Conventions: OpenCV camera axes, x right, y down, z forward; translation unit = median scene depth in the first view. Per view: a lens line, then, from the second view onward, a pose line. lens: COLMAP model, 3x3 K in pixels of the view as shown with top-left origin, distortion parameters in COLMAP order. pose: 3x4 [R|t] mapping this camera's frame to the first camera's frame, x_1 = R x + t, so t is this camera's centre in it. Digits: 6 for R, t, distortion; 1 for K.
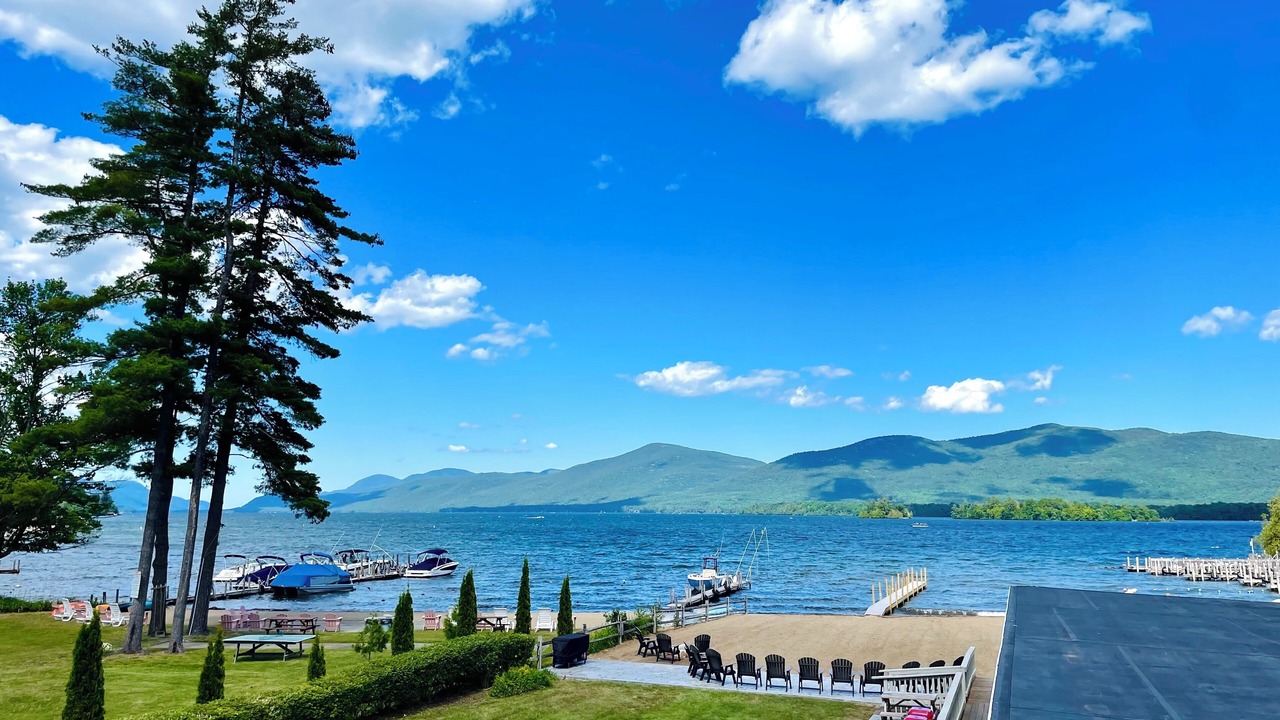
lens RADIAL K [[1016.7, 0, 640.0], [0, 1016.7, 360.0], [0, 0, 1]] dist [0.080744, 0.013232]
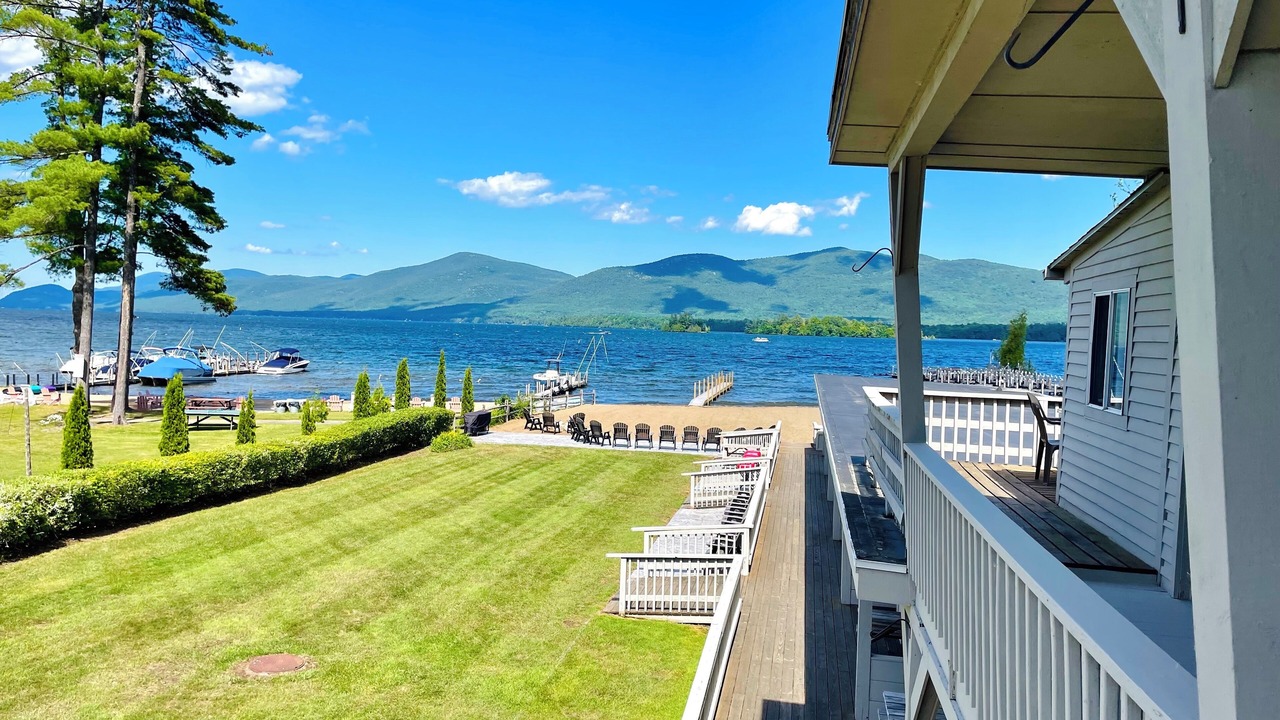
lens RADIAL K [[1033.7, 0, 640.0], [0, 1033.7, 360.0], [0, 0, 1]] dist [0.342333, -0.503594]
pose [[0.982566, 0.015685, 0.185253, -0.083751], [-0.049187, 0.982861, 0.177667, -0.023437], [-0.179291, -0.183682, 0.966497, -0.198063]]
